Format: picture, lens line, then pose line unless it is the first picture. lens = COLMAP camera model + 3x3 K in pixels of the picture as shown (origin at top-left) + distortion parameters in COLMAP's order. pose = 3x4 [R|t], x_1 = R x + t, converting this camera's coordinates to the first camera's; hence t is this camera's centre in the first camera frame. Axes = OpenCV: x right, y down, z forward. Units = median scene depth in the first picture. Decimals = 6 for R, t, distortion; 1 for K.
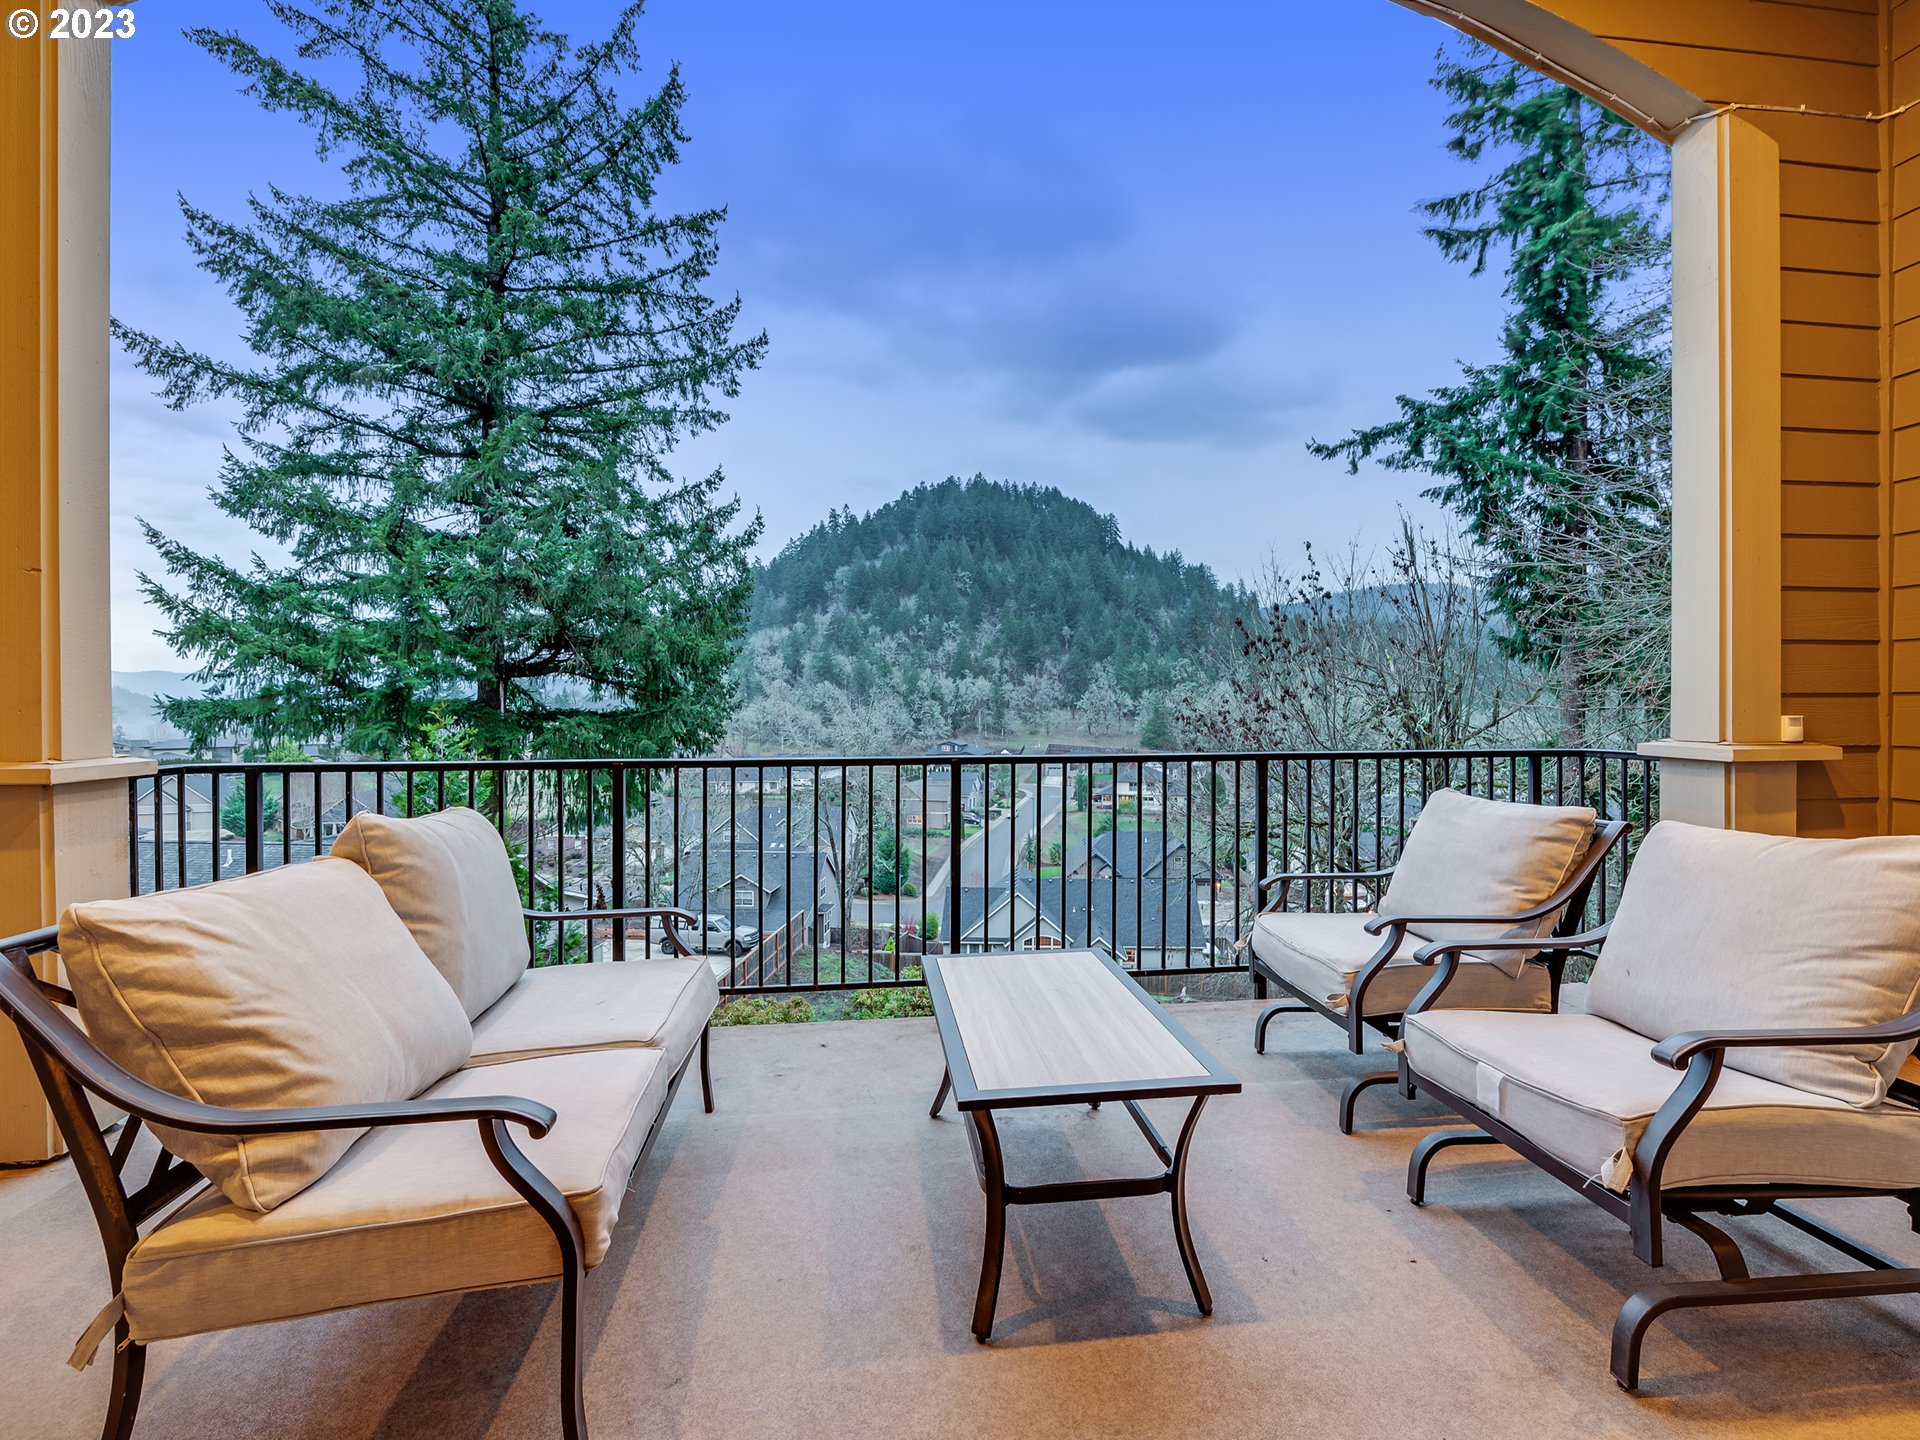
lens RADIAL K [[907.2, 0, 951.3], [0, 907.2, 701.1], [0, 0, 1]] dist [-0.009093, -0.000053]
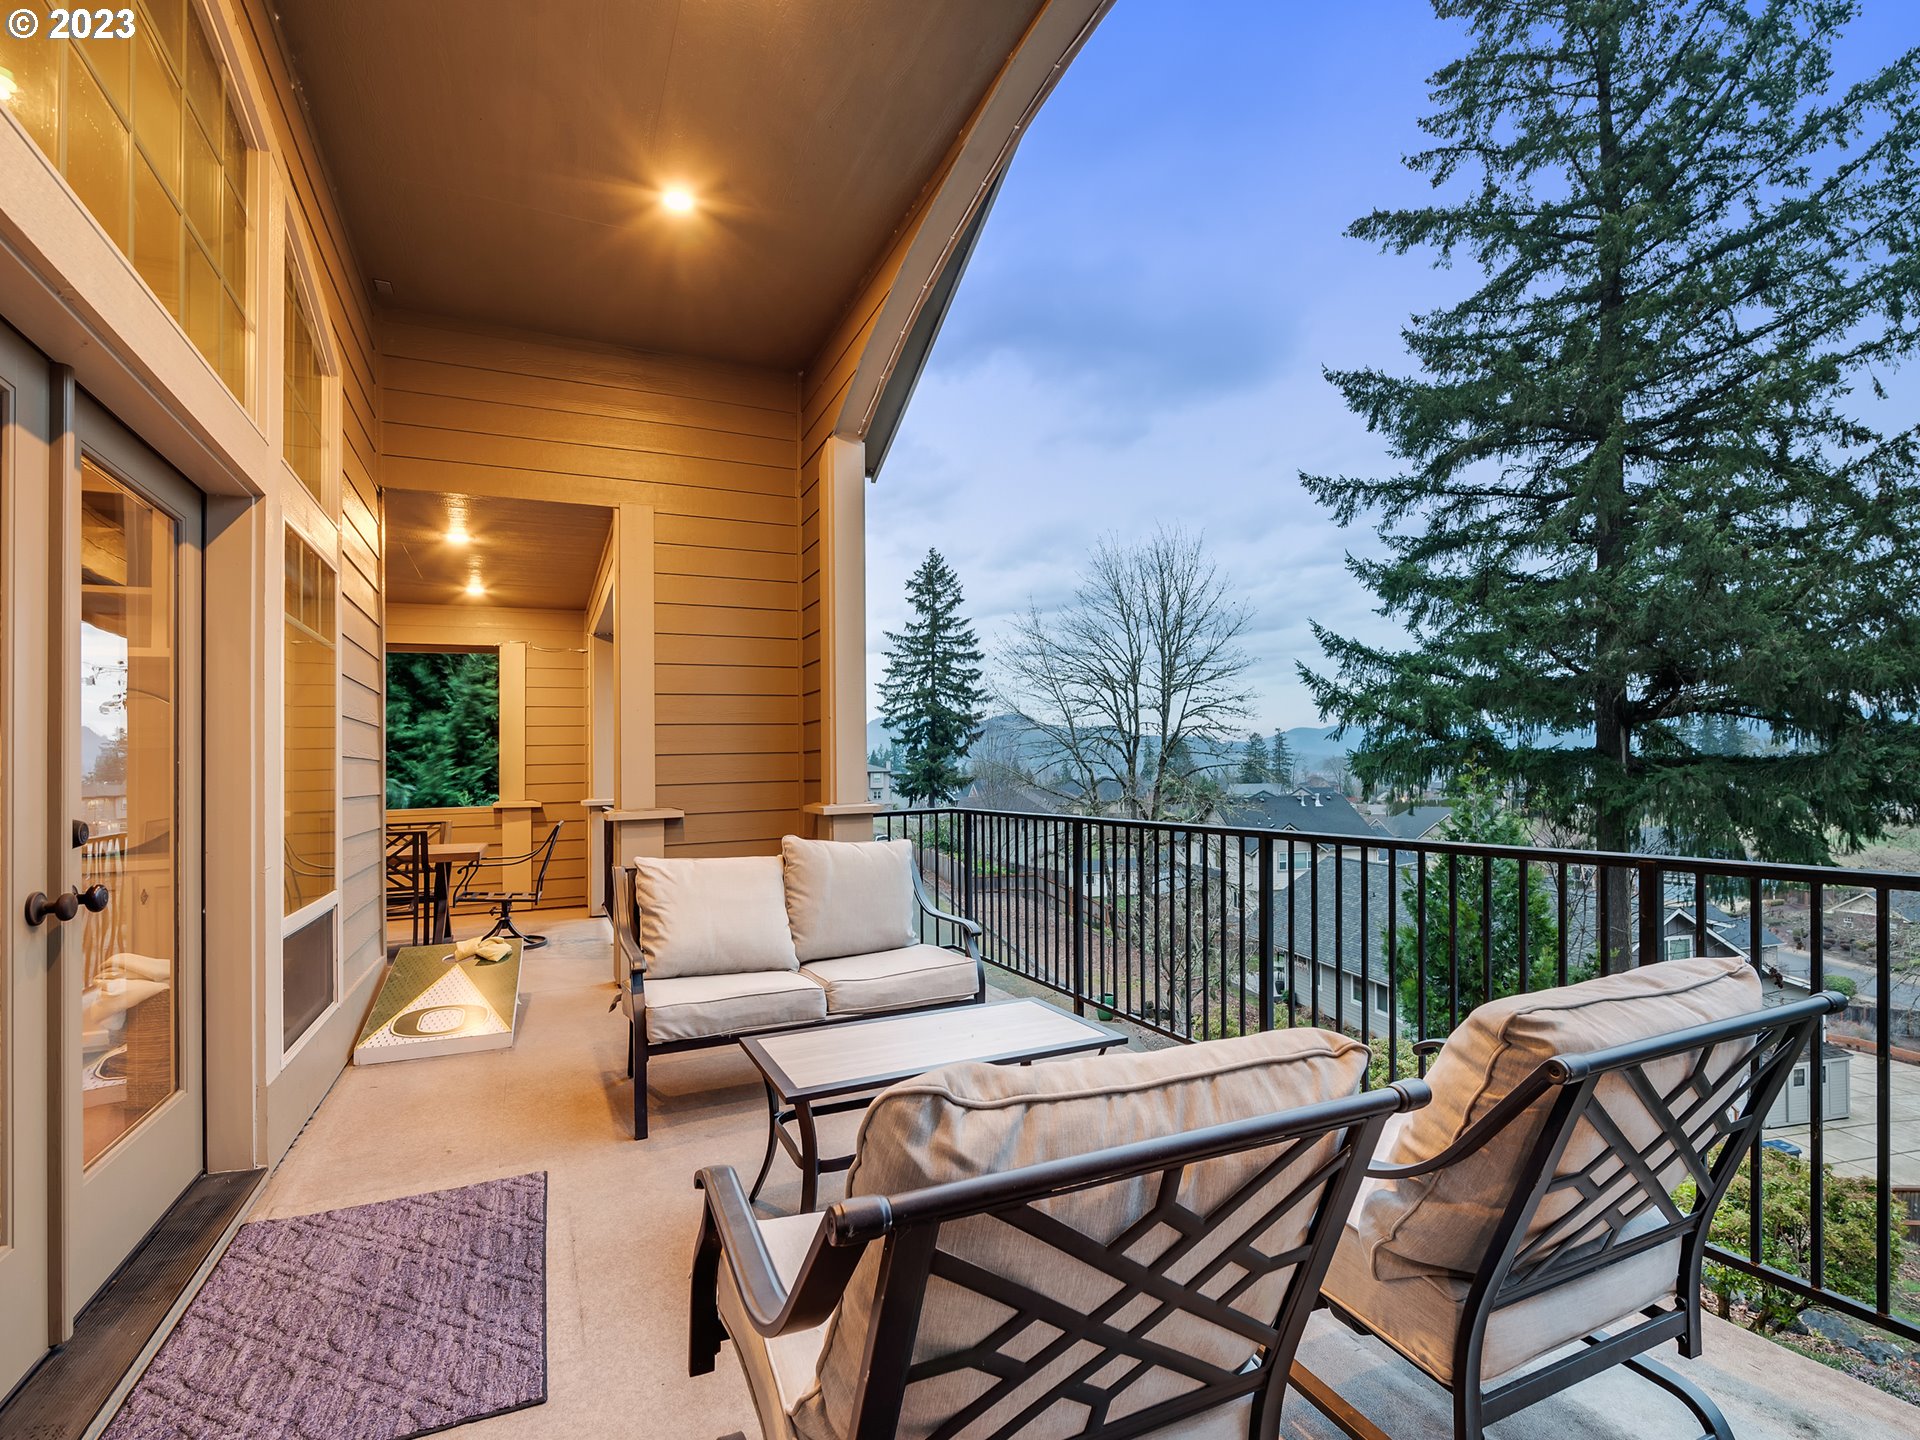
lens RADIAL K [[907.2, 0, 951.3], [0, 907.2, 701.1], [0, 0, 1]] dist [-0.009093, -0.000053]
pose [[0.289150, -0.075404, -0.954310, 0.167678], [0.024870, 0.997148, -0.071253, -0.000263], [0.956961, -0.003130, 0.290200, 0.086395]]
